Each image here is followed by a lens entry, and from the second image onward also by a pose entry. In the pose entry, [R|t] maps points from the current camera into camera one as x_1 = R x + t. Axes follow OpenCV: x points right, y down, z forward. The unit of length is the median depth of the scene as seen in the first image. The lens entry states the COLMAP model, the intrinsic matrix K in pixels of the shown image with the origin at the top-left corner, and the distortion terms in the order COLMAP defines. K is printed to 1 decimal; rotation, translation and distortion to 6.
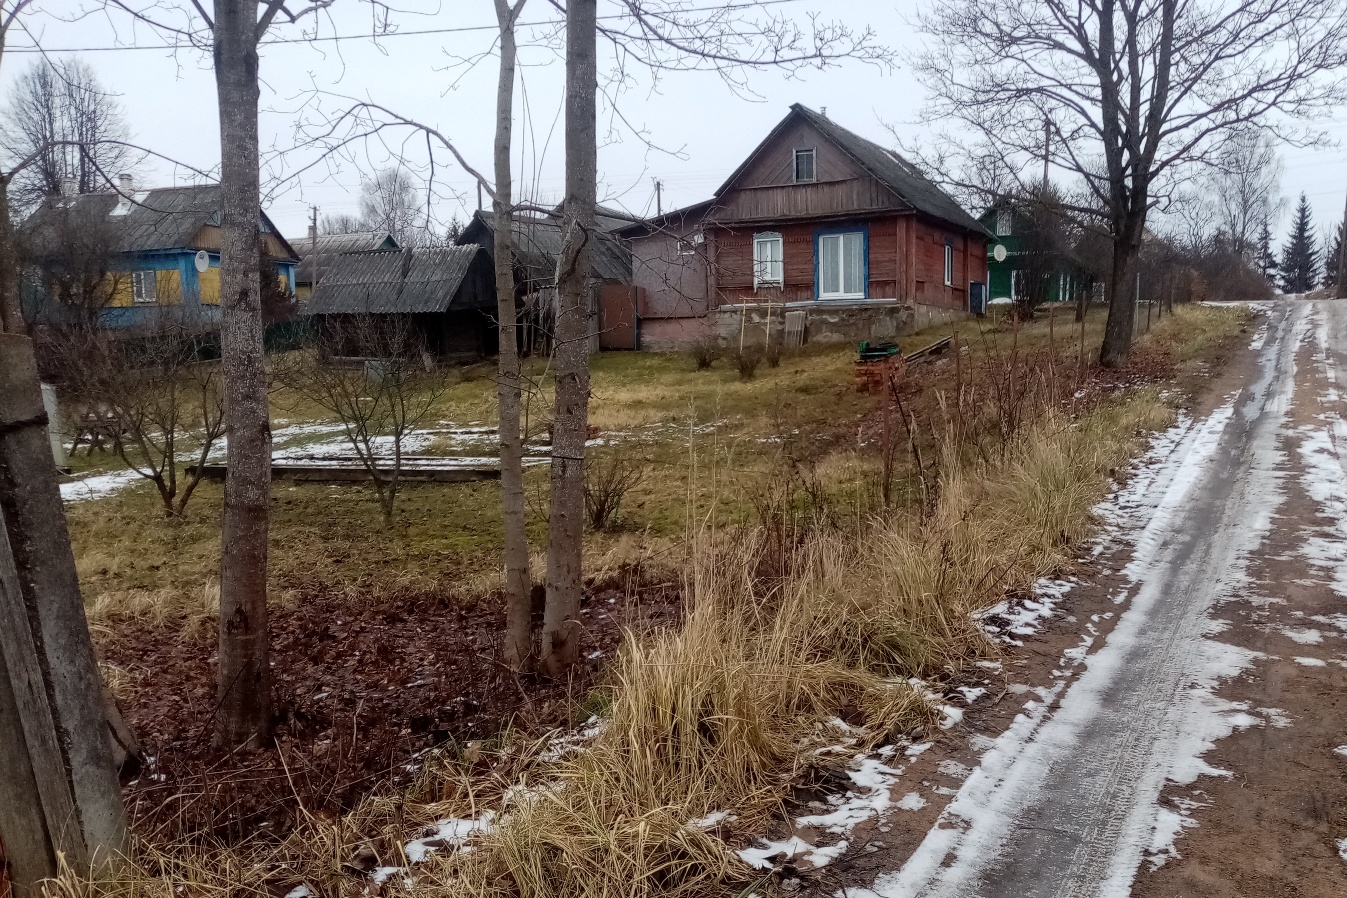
lens RADIAL K [[1136.1, 0, 757.0], [0, 1136.1, 543.1], [0, 0, 1]] dist [0.052772, -0.087446]
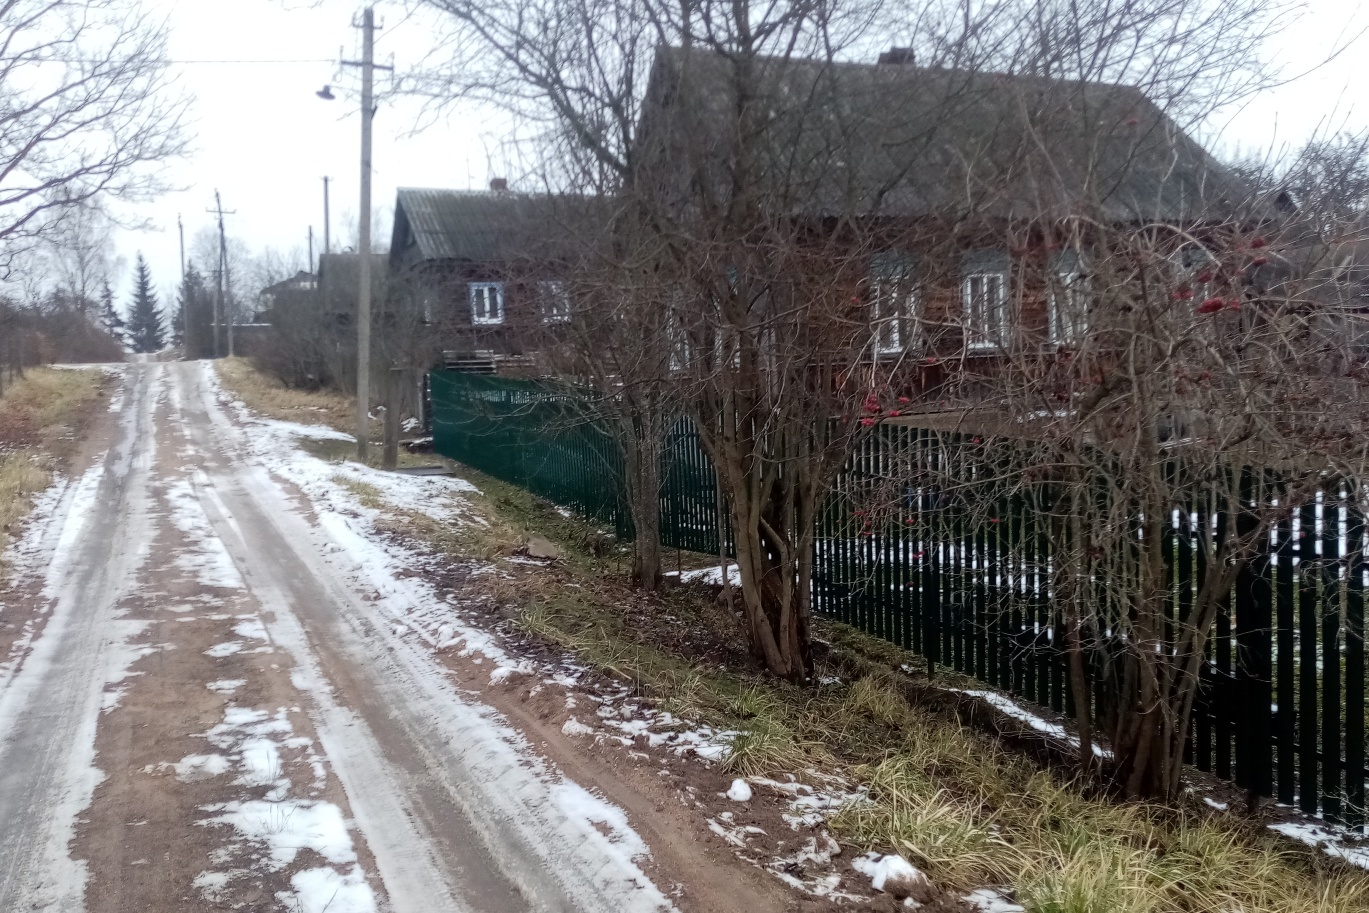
lens RADIAL K [[1214.7, 0, 683.5], [0, 1214.7, 504.9], [0, 0, 1]] dist [0.041477, -0.127520]
pose [[0.665374, -0.090755, 0.740973, -0.057458], [0.156146, 0.987546, -0.019260, 0.019153], [-0.729997, 0.128515, 0.671258, -0.128582]]
